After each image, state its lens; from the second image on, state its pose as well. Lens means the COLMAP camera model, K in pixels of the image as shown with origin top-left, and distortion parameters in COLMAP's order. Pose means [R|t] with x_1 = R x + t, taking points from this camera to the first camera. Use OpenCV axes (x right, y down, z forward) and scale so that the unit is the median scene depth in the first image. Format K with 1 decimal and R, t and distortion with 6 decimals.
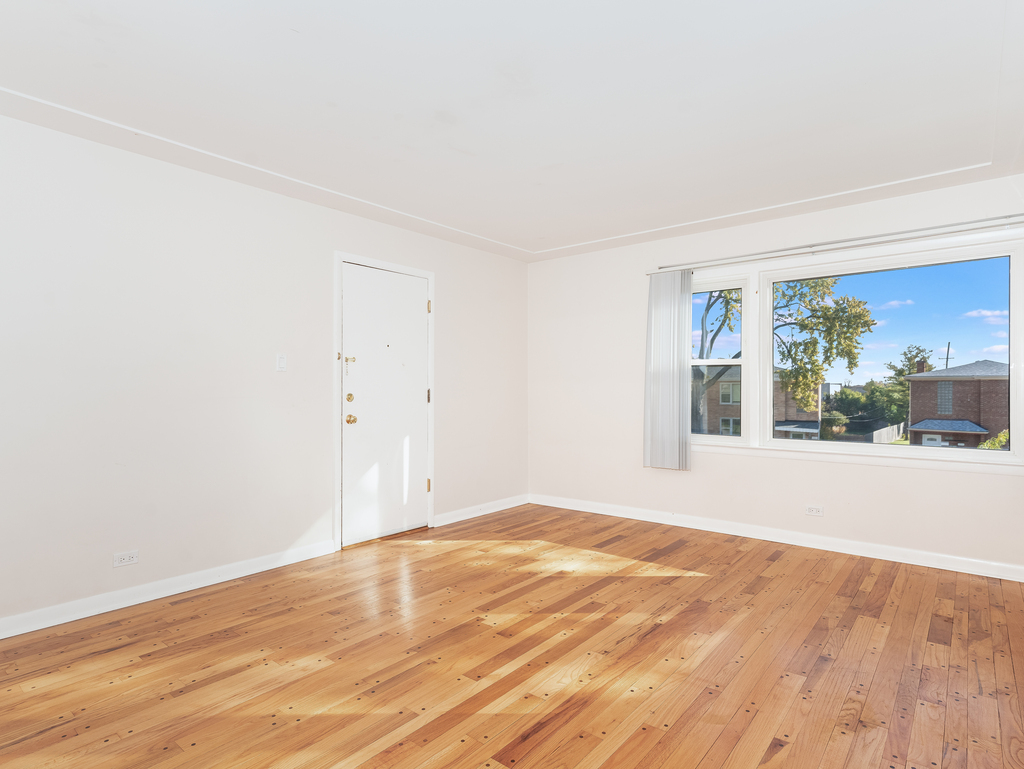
lens RADIAL K [[548.4, 0, 508.9], [0, 548.4, 384.6], [0, 0, 1]] dist [0.003480, 0.002619]
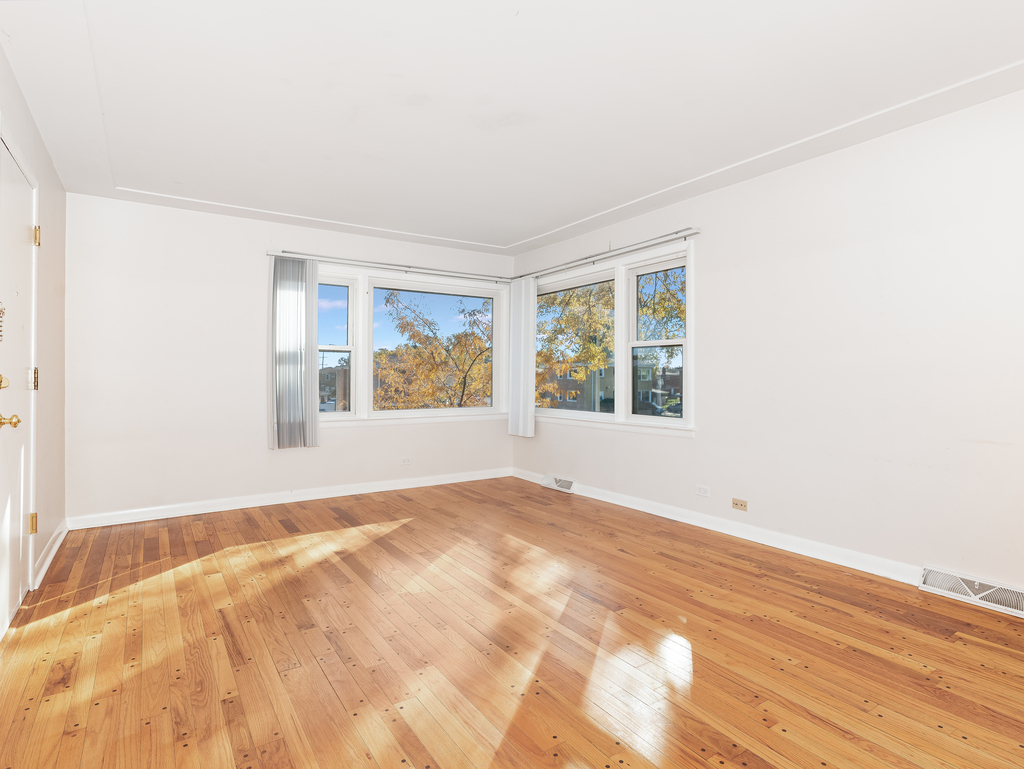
lens RADIAL K [[548.4, 0, 501.1], [0, 548.4, 379.1], [0, 0, 1]] dist [0.003480, 0.002619]
pose [[0.299412, -0.005708, 0.954107, -0.898608], [-0.012991, 0.999865, 0.010059, 0.013193], [-0.954035, -0.015407, 0.299297, 0.491982]]
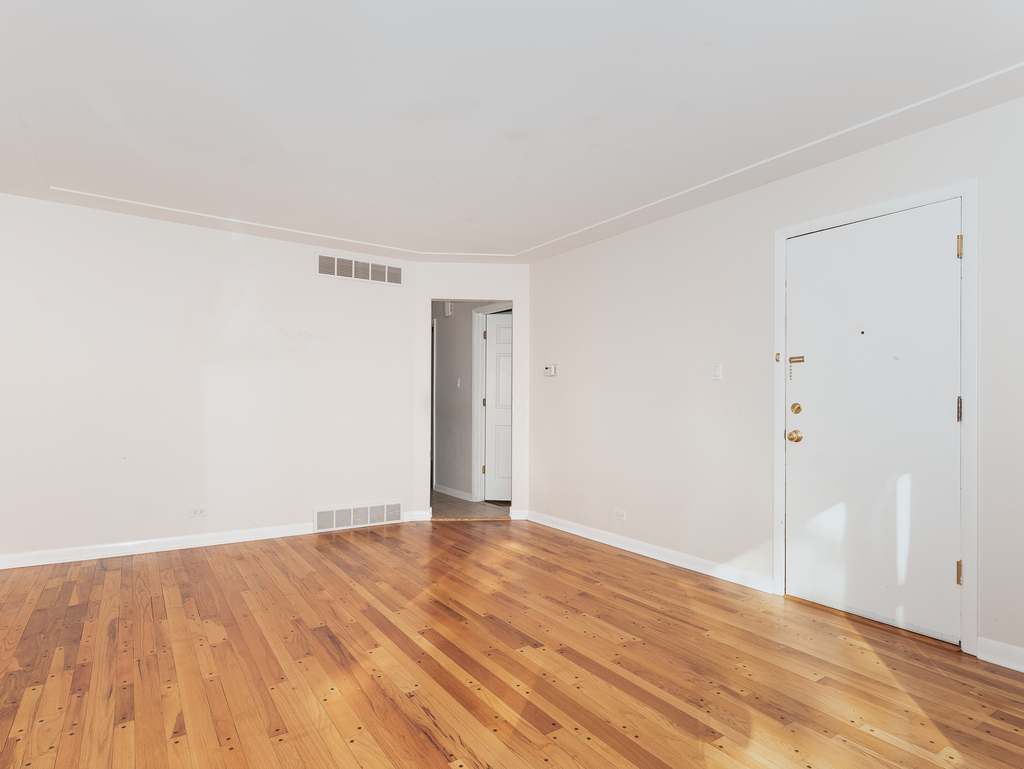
lens RADIAL K [[548.4, 0, 507.2], [0, 548.4, 395.2], [0, 0, 1]] dist [0.003480, 0.002619]
pose [[-0.267913, -0.011236, -0.963378, 0.790357], [0.006024, 0.999893, -0.013337, 0.018014], [0.963424, -0.009377, -0.267817, 1.114876]]
